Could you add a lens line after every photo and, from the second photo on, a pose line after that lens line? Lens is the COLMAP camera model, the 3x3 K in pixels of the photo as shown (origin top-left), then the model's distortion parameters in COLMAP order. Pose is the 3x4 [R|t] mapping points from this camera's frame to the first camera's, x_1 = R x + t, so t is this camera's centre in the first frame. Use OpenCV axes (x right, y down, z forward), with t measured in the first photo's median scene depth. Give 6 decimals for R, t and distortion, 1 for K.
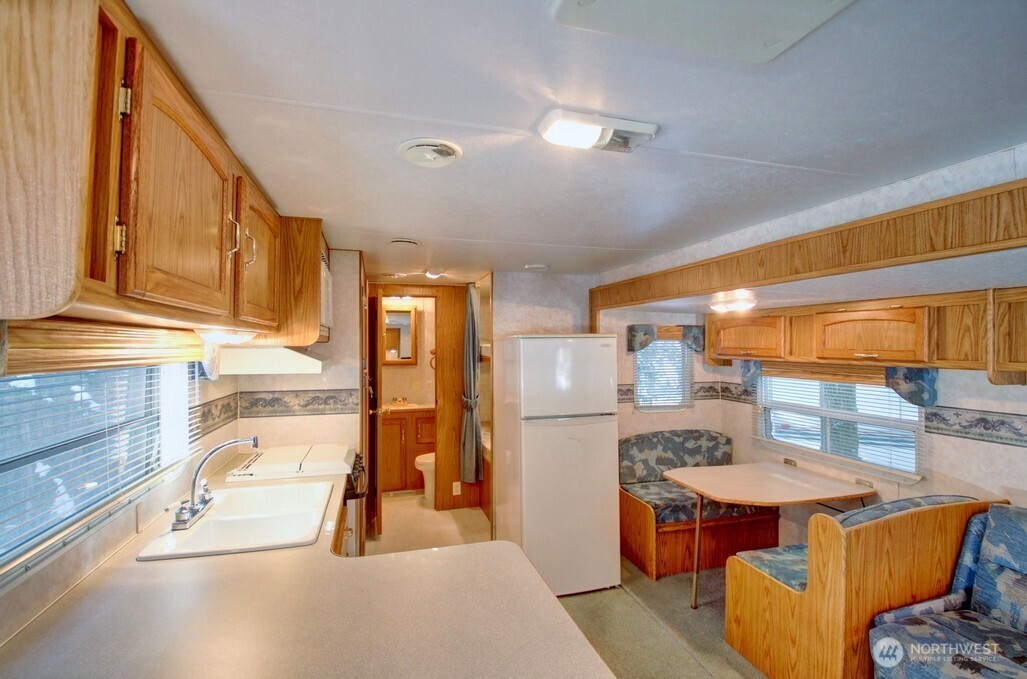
lens RADIAL K [[483.2, 0, 508.0], [0, 483.2, 339.8], [0, 0, 1]] dist [0.009276, -0.020018]
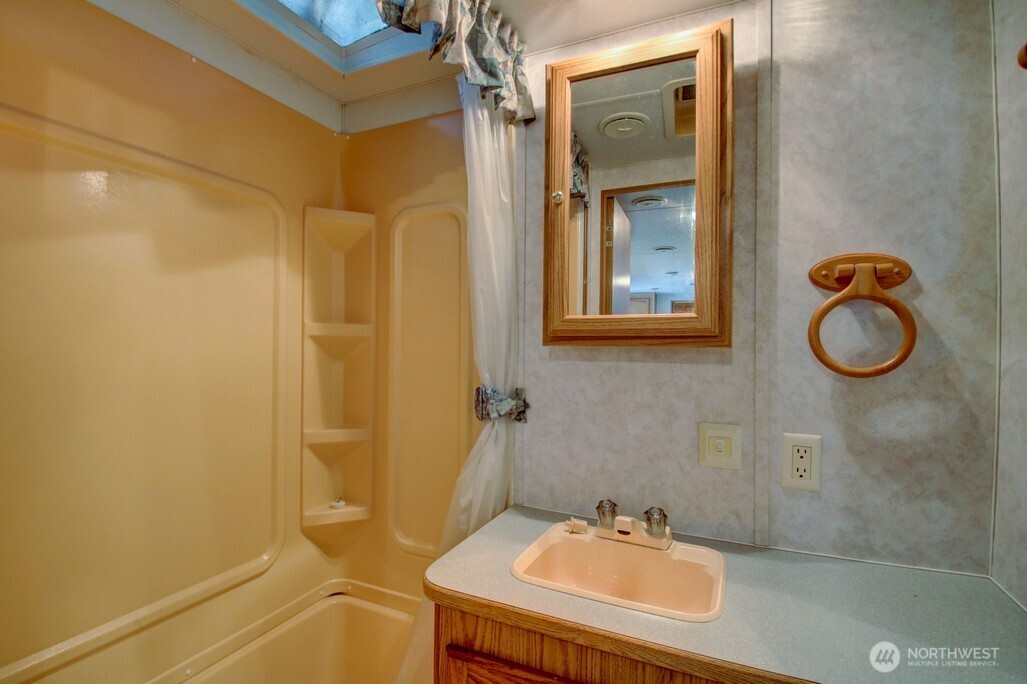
lens RADIAL K [[476.8, 0, 510.9], [0, 476.8, 345.4], [0, 0, 1]] dist [0.004791, -0.018601]
pose [[0.763102, 0.011196, -0.646182, -0.211502], [0.000199, 0.999846, 0.017558, 0.078014], [0.646279, -0.013527, 0.762982, 1.277166]]
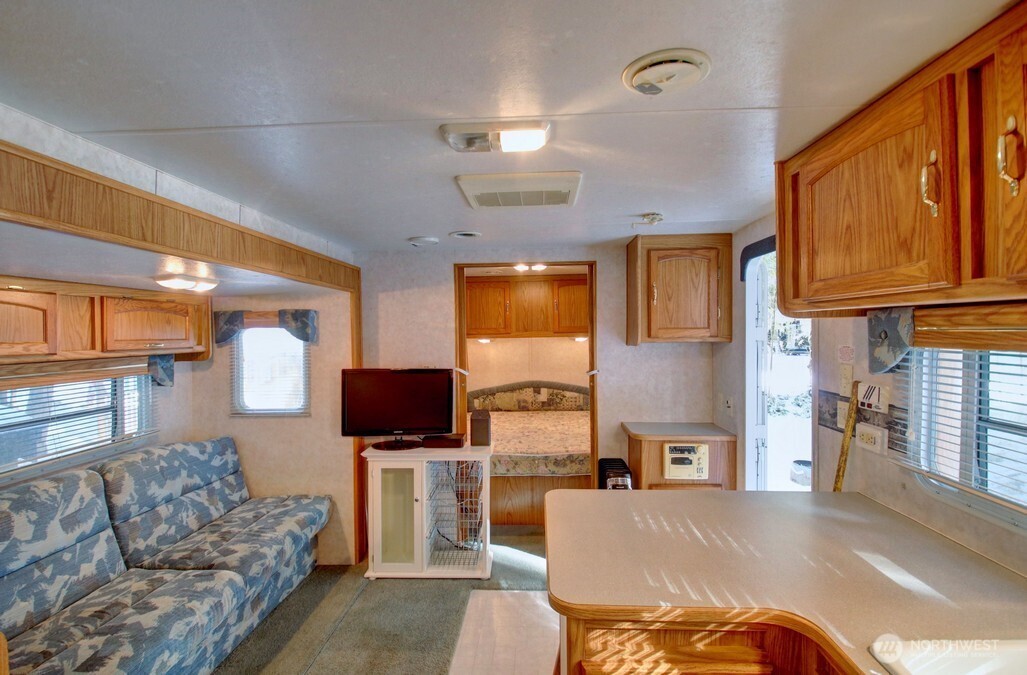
lens RADIAL K [[483.2, 0, 513.7], [0, 483.2, 340.2], [0, 0, 1]] dist [0.009276, -0.020018]
pose [[-0.949056, 0.001827, 0.315102, -0.067611], [0.004144, 0.999969, 0.006683, 0.007681], [-0.315080, 0.007648, -0.949034, 0.719371]]
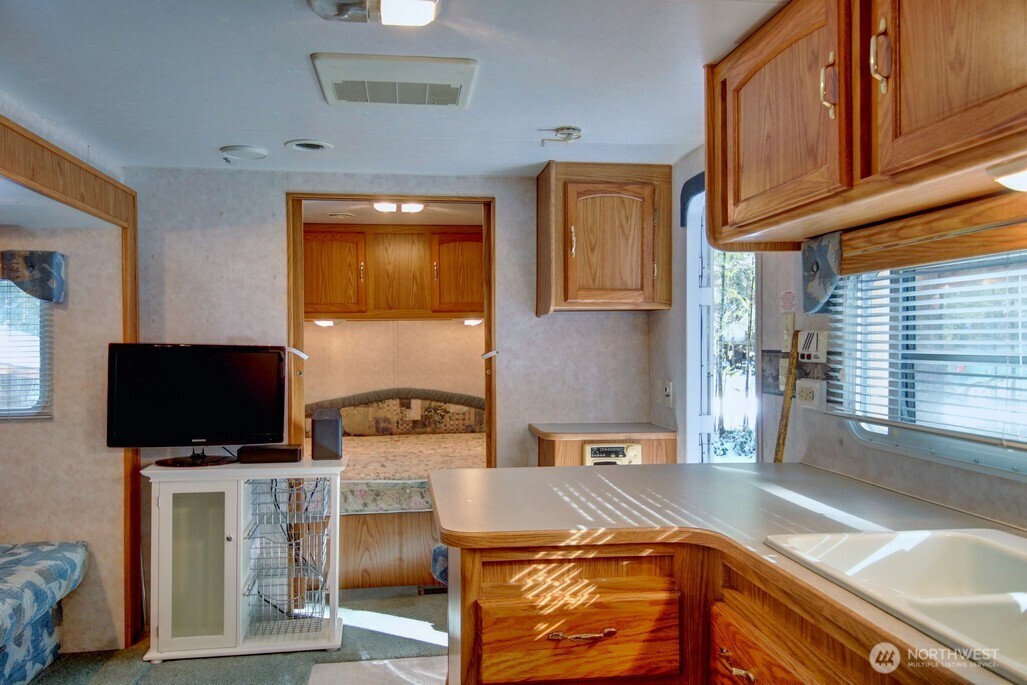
lens RADIAL K [[790.7, 0, 512.7], [0, 790.7, 347.7], [0, 0, 1]] dist [0.051684, -0.061589]
pose [[-0.991816, 0.000156, 0.127672, -0.087864], [-0.000549, 0.999985, -0.005484, 0.072783], [-0.127671, -0.005509, -0.991801, 0.855360]]
